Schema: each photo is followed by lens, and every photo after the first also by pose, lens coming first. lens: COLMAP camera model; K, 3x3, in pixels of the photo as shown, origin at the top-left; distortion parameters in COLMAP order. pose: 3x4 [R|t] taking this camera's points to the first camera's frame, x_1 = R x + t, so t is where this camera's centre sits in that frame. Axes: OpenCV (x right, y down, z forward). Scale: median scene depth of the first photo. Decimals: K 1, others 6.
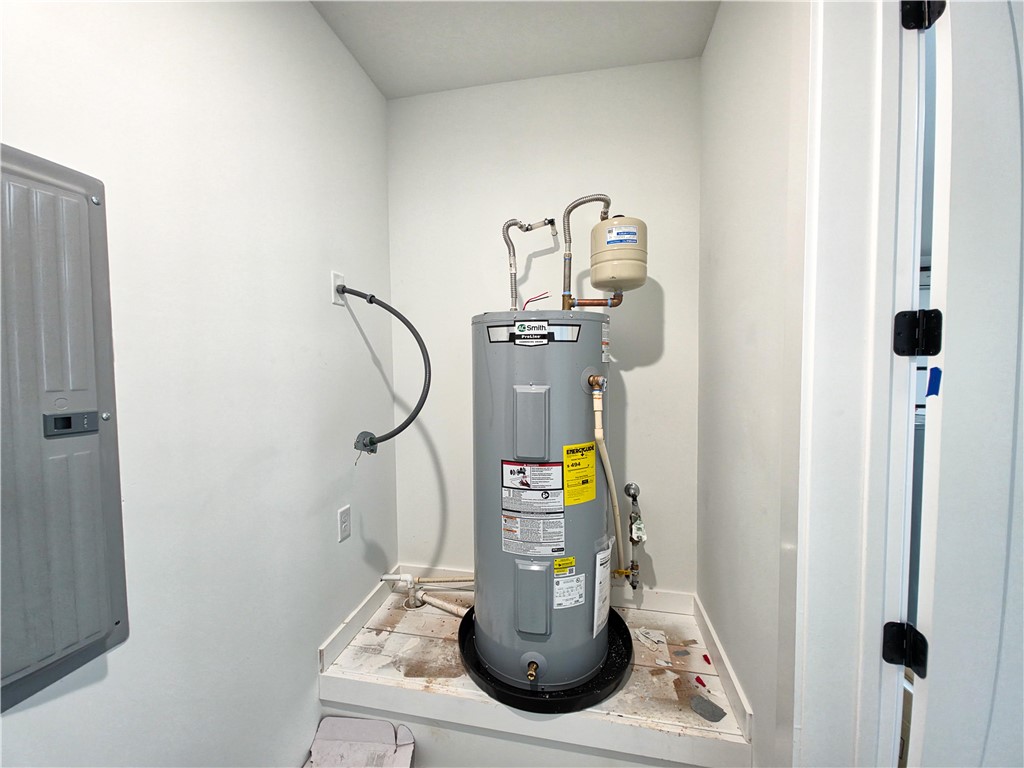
lens RADIAL K [[406.8, 0, 515.3], [0, 406.8, 380.6], [0, 0, 1]] dist [0.002528, -0.001183]
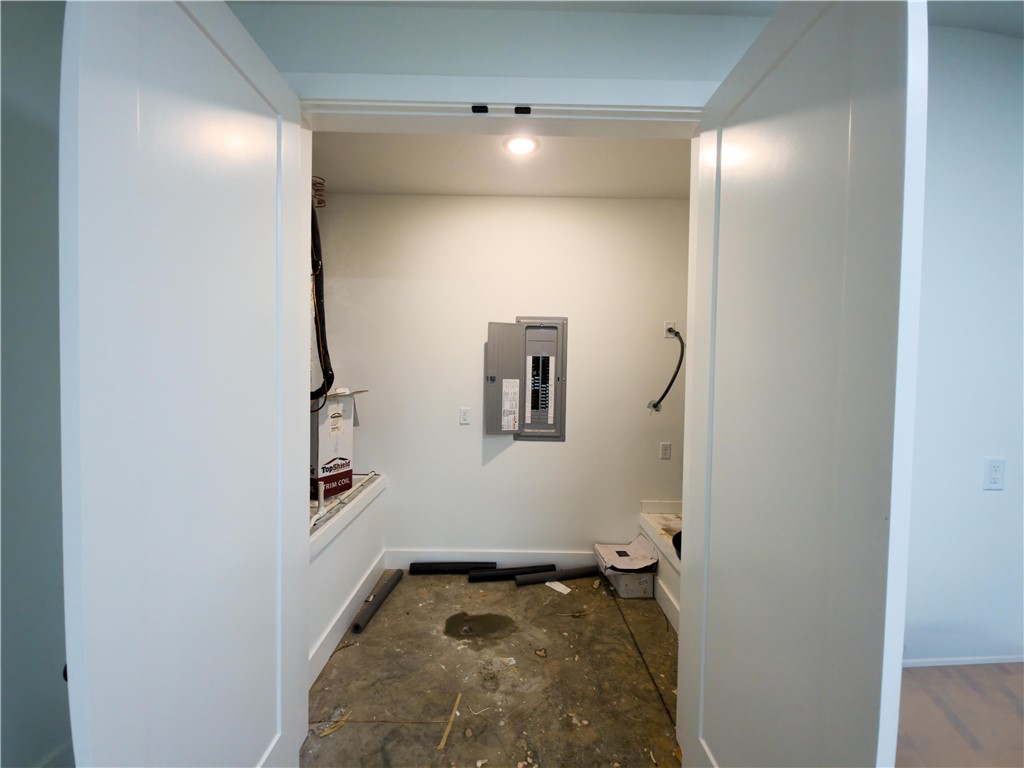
lens RADIAL K [[406.8, 0, 512.3], [0, 406.8, 381.4], [0, 0, 1]] dist [0.002528, -0.001183]
pose [[0.196101, 0.040703, -0.979739, 1.583086], [-0.063395, 0.997574, 0.028755, 0.016826], [0.978532, 0.056472, 0.198206, -0.130033]]
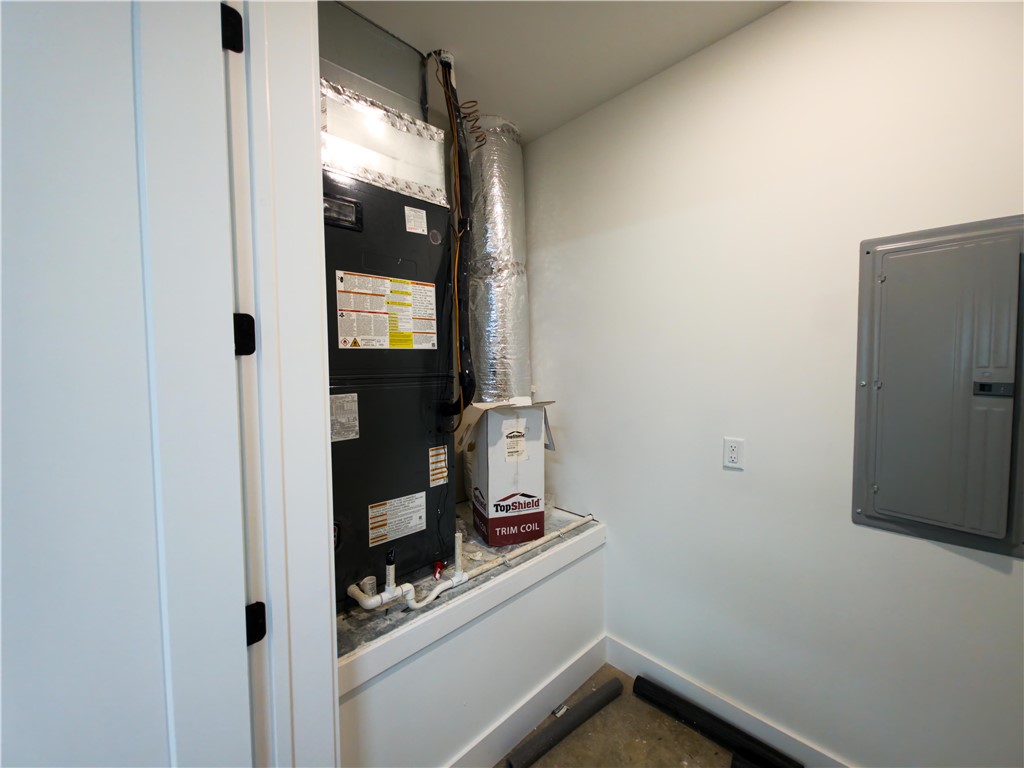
lens RADIAL K [[406.8, 0, 509.4], [0, 406.8, 379.6], [0, 0, 1]] dist [0.002528, -0.001183]
pose [[-0.575781, 0.050302, -0.816055, 0.654268], [-0.020200, 0.996926, 0.075704, -0.004834], [0.817355, 0.060073, -0.572994, 0.214193]]
